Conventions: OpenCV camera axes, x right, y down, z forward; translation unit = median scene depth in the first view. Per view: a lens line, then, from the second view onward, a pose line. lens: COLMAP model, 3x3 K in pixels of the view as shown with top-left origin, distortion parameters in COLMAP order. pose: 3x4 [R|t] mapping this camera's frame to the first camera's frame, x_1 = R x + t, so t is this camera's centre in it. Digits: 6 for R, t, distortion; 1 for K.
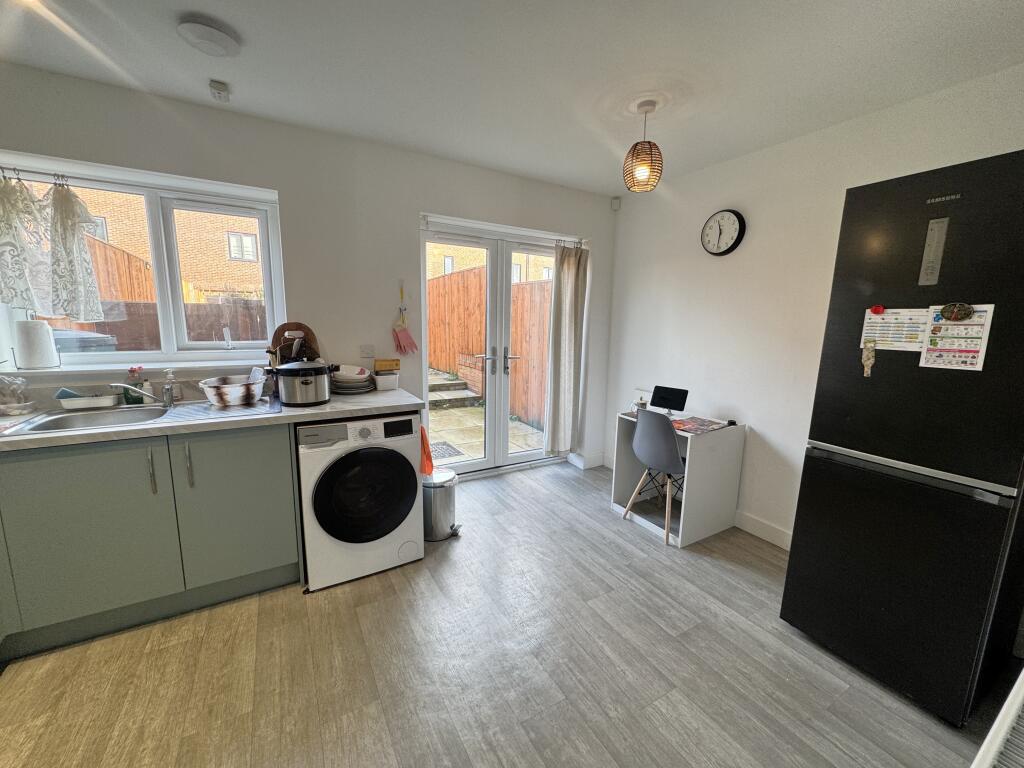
lens RADIAL K [[406.4, 0, 512.0], [0, 406.4, 384.0], [0, 0, 1]] dist [-0.001555, -0.000030]
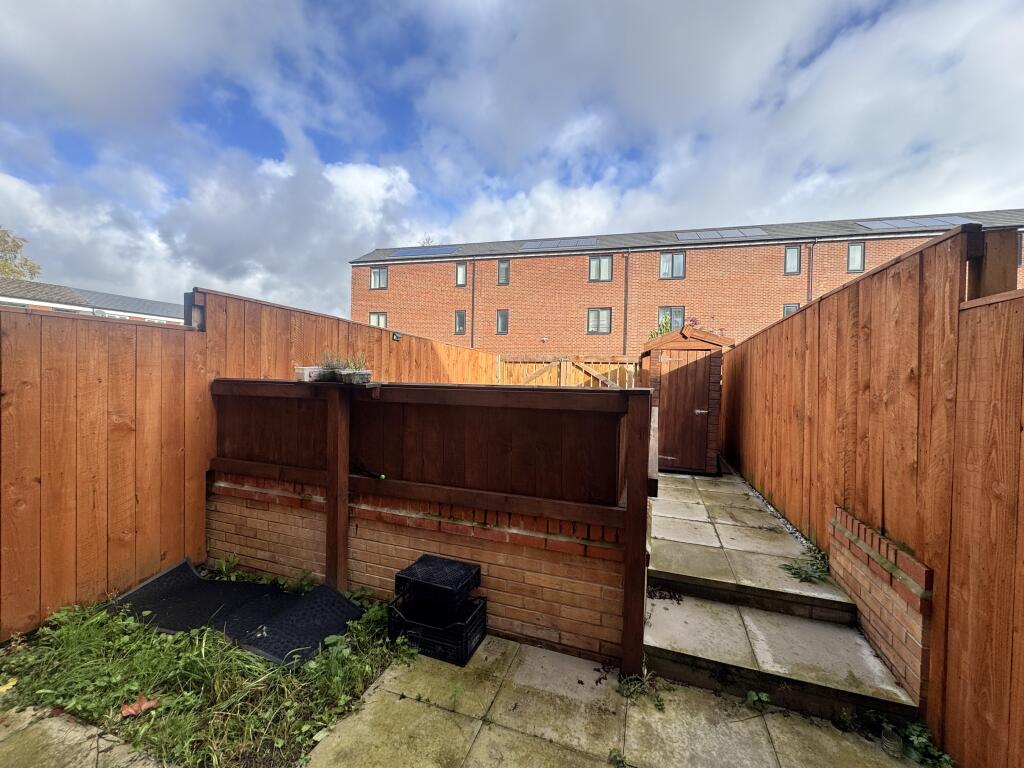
lens RADIAL K [[406.4, 0, 512.0], [0, 406.4, 384.0], [0, 0, 1]] dist [-0.001555, -0.000030]
pose [[0.652004, 0.004059, -0.758204, -0.135420], [-0.129484, 0.985892, -0.106069, -0.332733], [0.747077, 0.167333, 0.643332, 1.653829]]
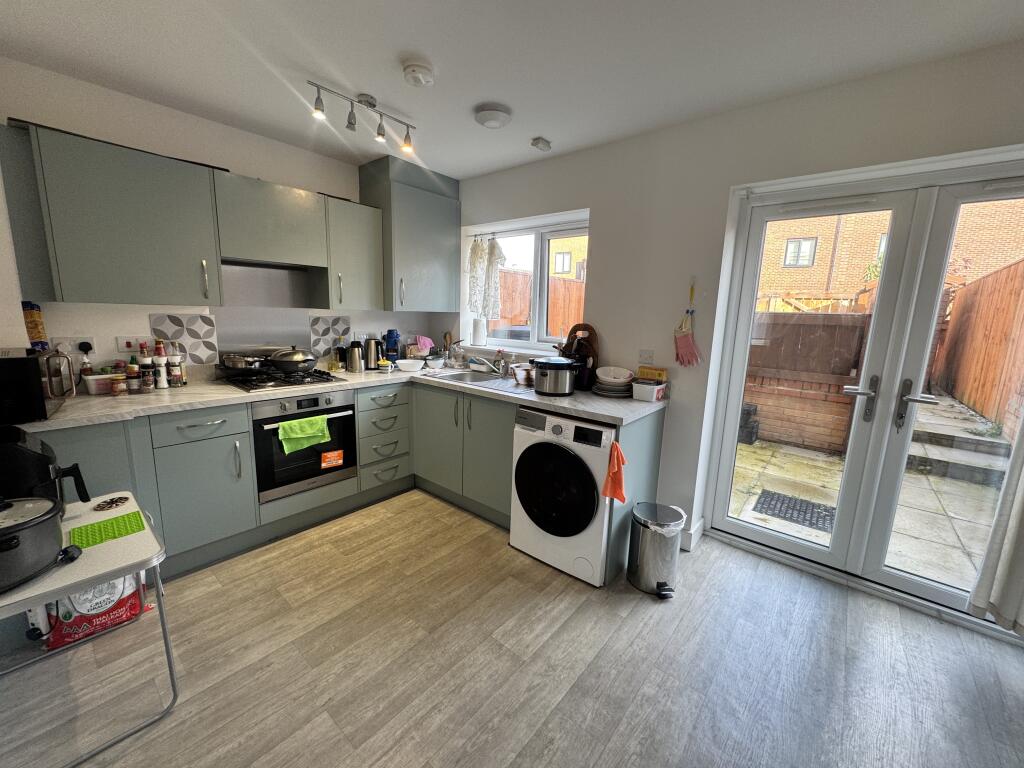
lens RADIAL K [[406.4, 0, 512.0], [0, 406.4, 384.0], [0, 0, 1]] dist [-0.001555, -0.000030]
pose [[0.341119, 0.157980, -0.926650, 0.480870], [-0.175161, 0.979194, 0.102458, -0.070422], [0.923556, 0.127363, 0.361693, 0.447218]]
